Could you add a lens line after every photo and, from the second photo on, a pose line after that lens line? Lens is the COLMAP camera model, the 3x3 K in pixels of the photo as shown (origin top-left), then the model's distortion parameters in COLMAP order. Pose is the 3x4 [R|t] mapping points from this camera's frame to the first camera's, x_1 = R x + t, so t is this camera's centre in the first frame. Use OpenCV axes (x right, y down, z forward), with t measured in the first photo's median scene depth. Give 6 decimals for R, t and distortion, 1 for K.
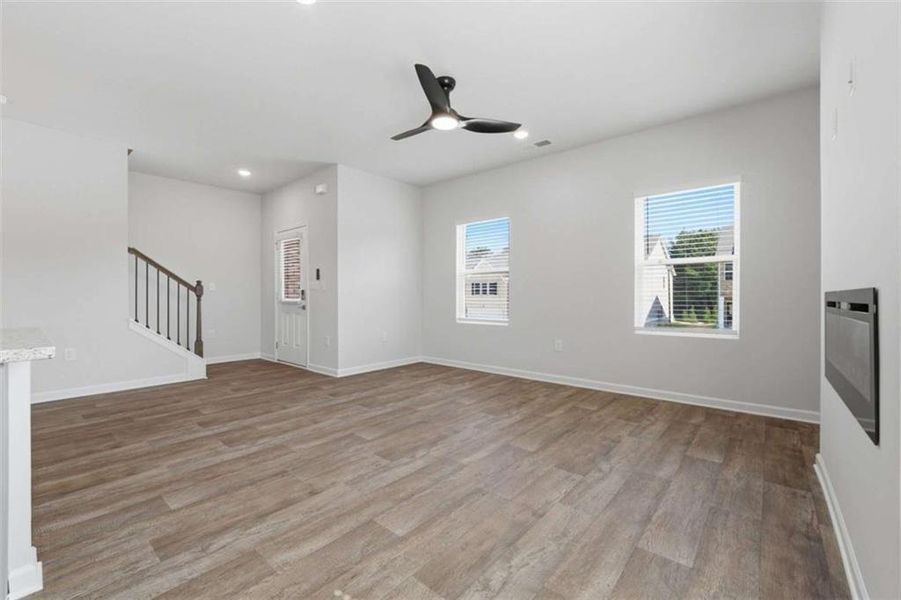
lens RADIAL K [[370.6, 0, 459.1], [0, 370.6, 303.2], [0, 0, 1]] dist [-0.005233, 0.000478]
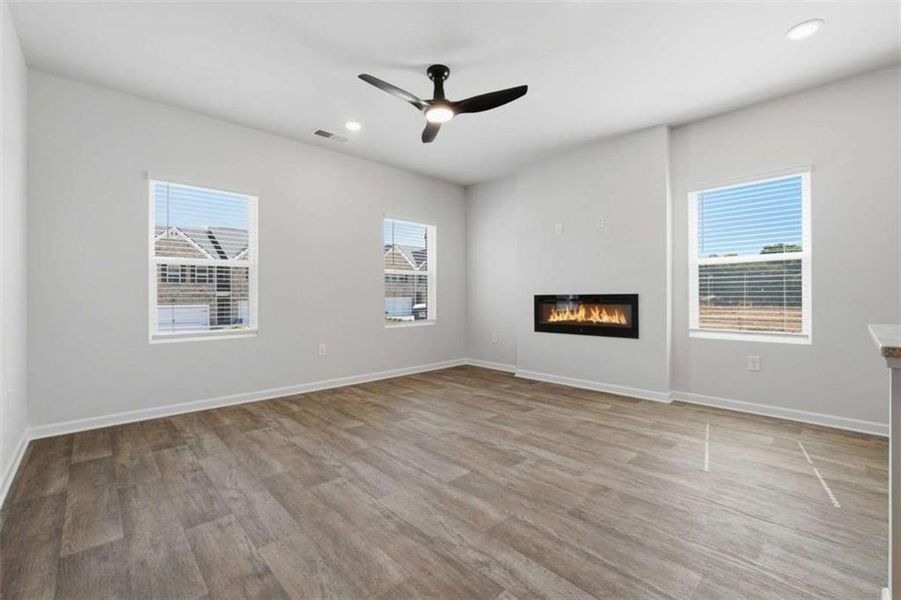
lens RADIAL K [[370.6, 0, 457.8], [0, 370.6, 295.8], [0, 0, 1]] dist [-0.005233, 0.000478]
pose [[0.113833, 0.012308, 0.993424, -0.773006], [0.015963, 0.999772, -0.014216, -0.000949], [-0.993372, 0.017476, 0.113610, 0.684283]]
